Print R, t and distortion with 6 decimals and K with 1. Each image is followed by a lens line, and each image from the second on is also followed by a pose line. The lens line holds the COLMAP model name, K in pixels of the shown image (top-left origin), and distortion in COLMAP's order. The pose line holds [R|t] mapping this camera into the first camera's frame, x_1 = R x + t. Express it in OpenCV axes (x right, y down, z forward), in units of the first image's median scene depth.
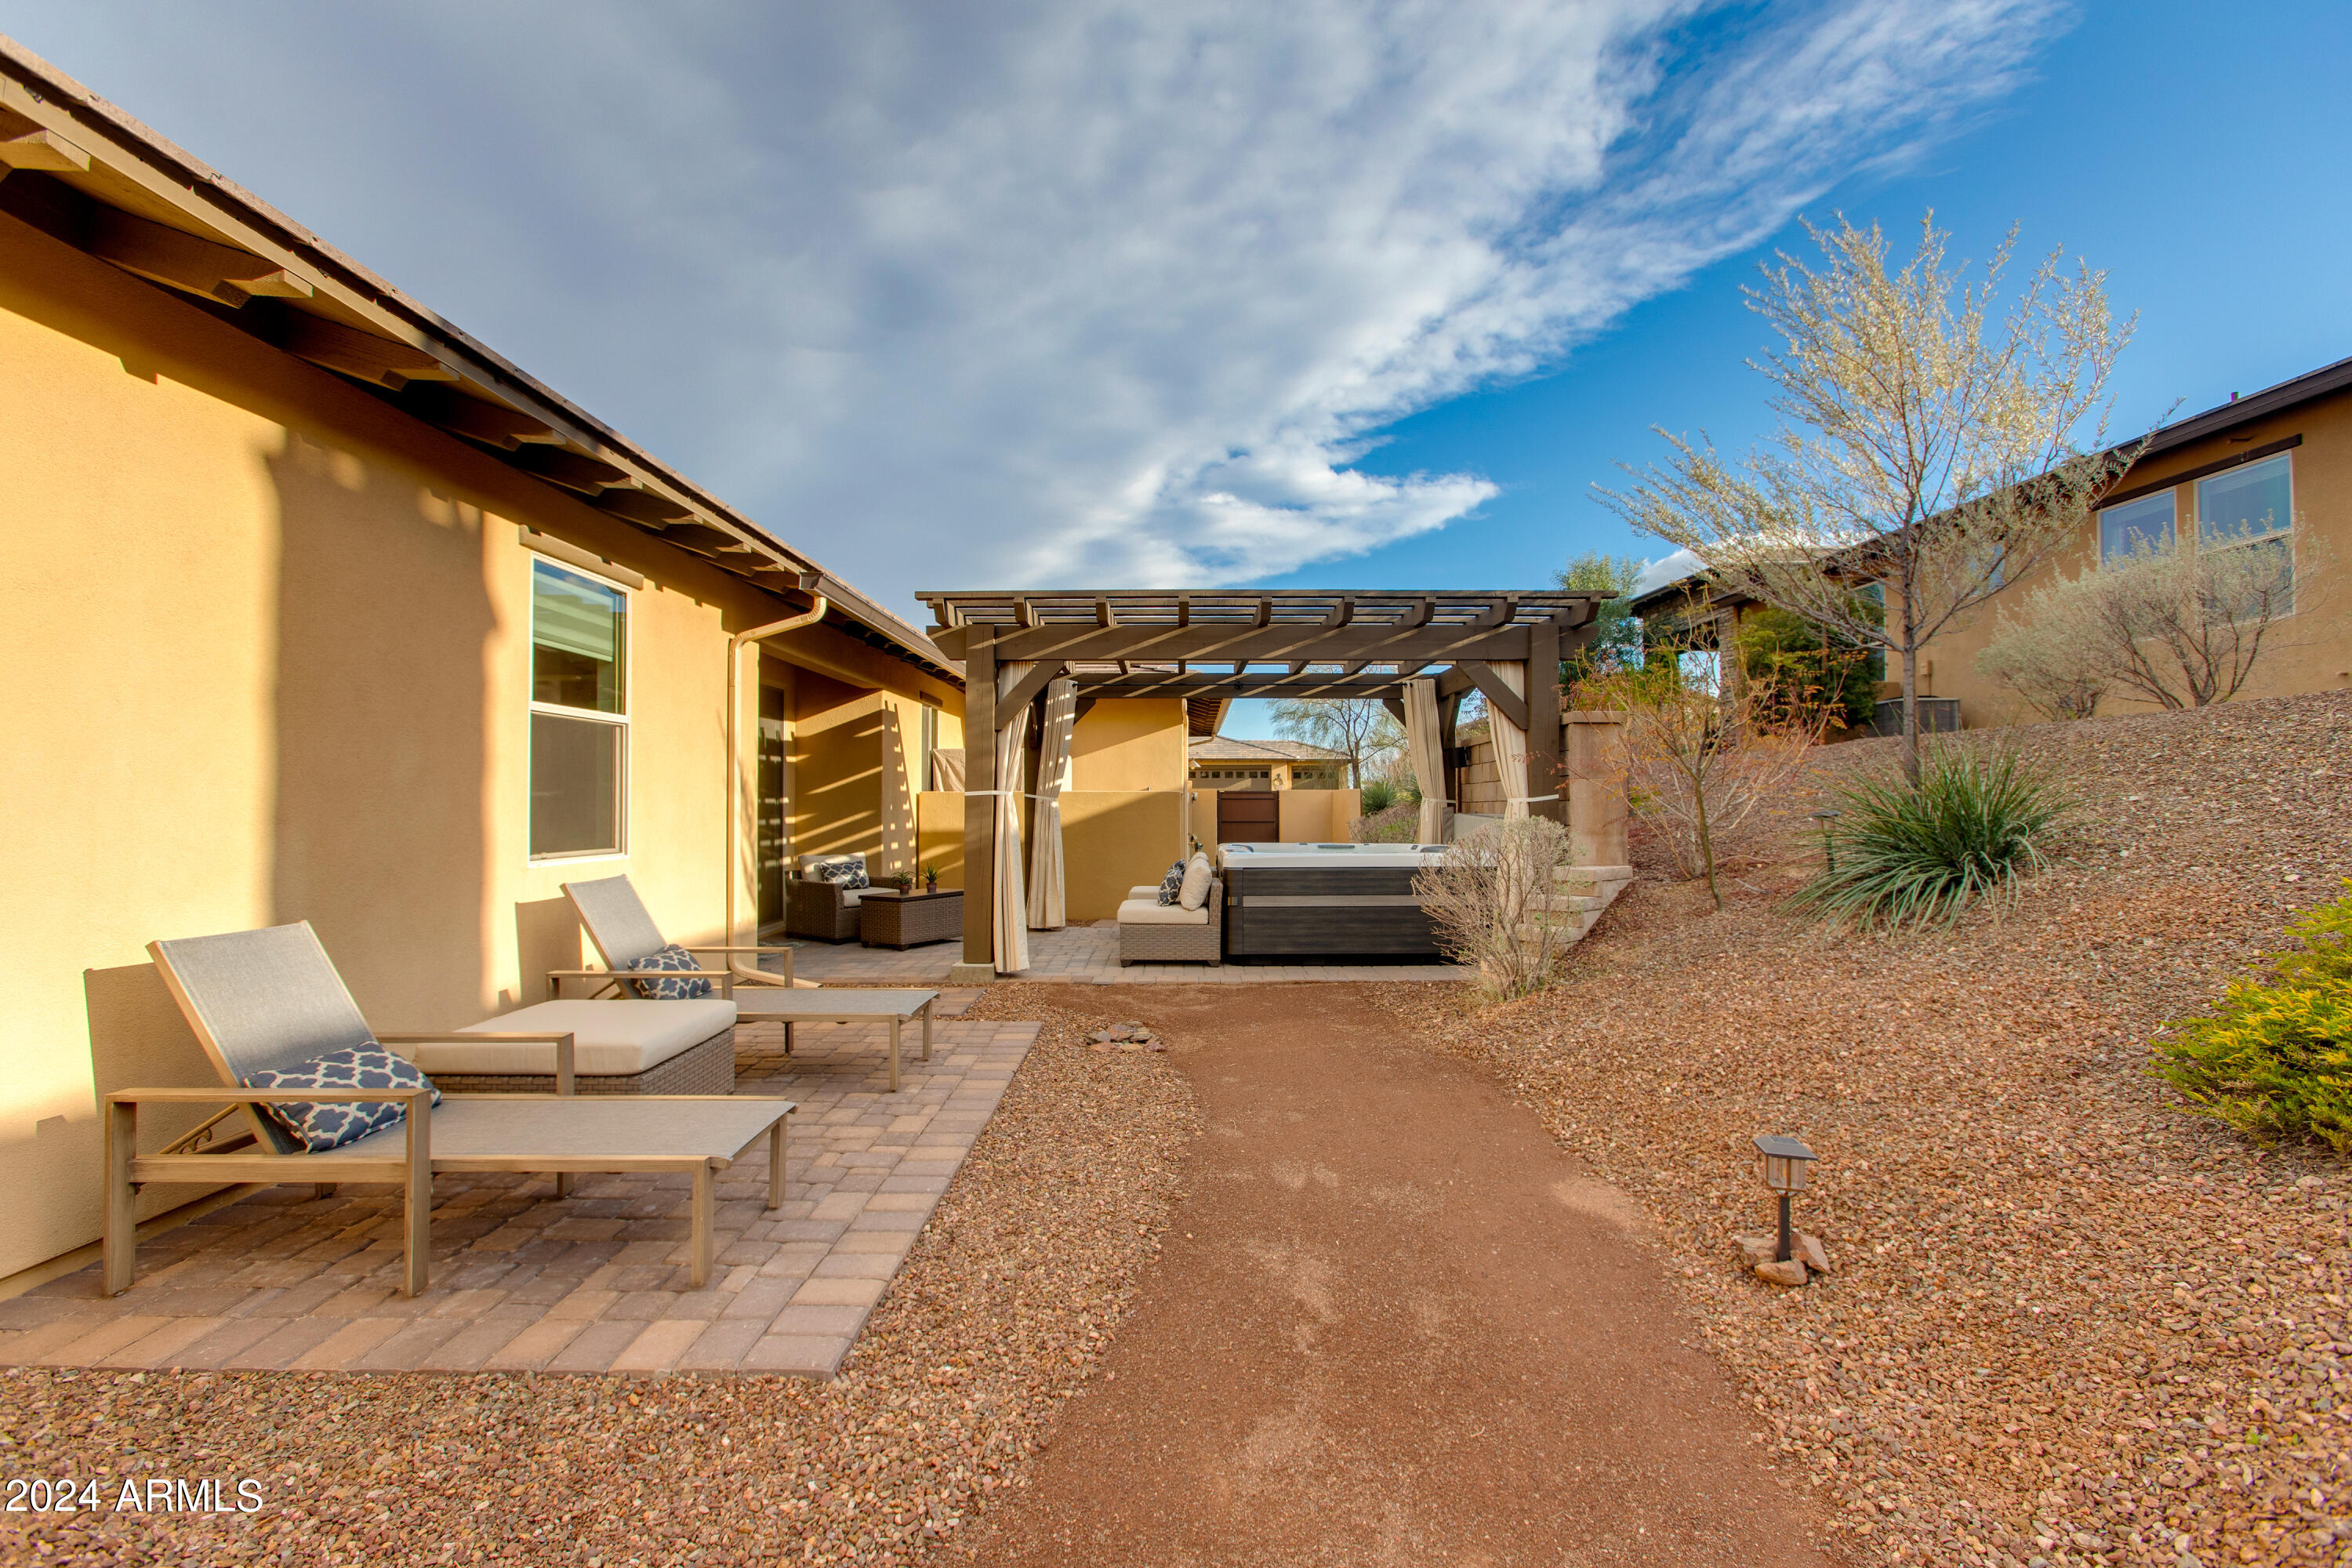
lens RADIAL K [[1061.9, 0, 1180.1], [0, 1061.9, 777.1], [0, 0, 1]] dist [-0.002244, 0.004149]
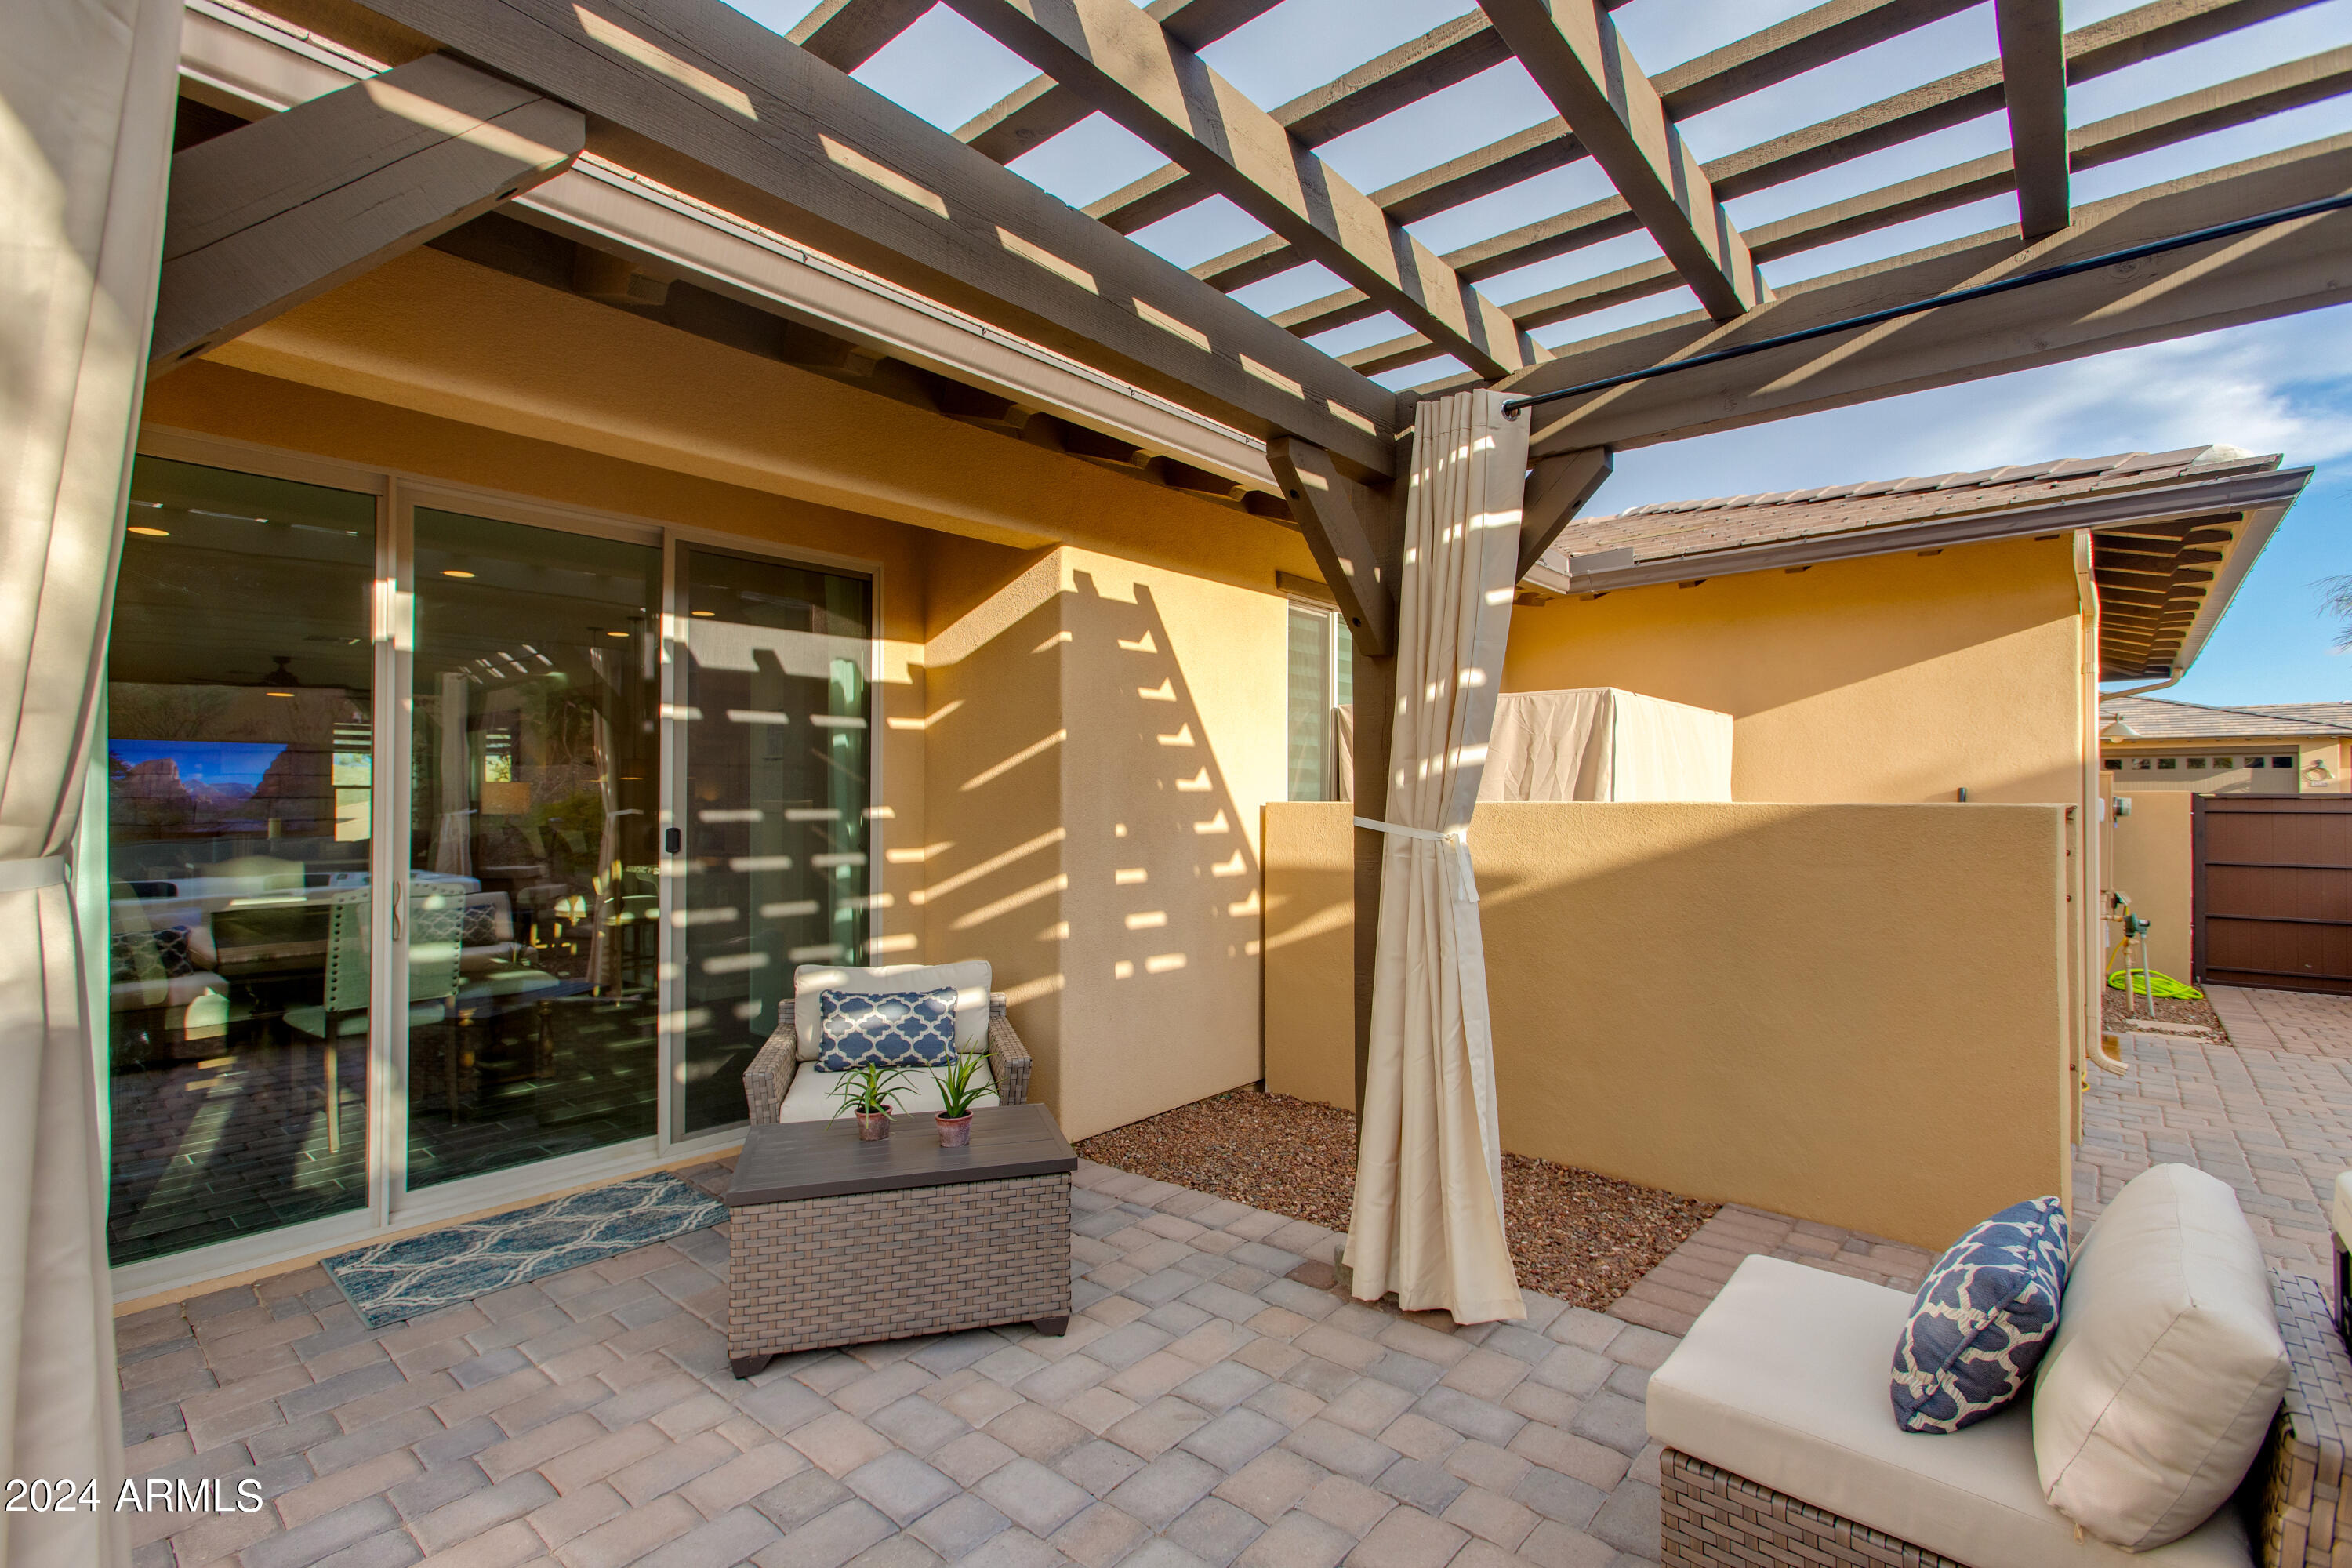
lens RADIAL K [[1061.9, 0, 1104.2], [0, 1061.9, 774.1], [0, 0, 1]] dist [-0.002244, 0.004149]
pose [[0.733940, -0.010968, -0.679125, 0.006857], [0.009606, 0.999937, -0.005769, 0.008273], [0.679146, -0.002290, 0.734000, 0.712149]]
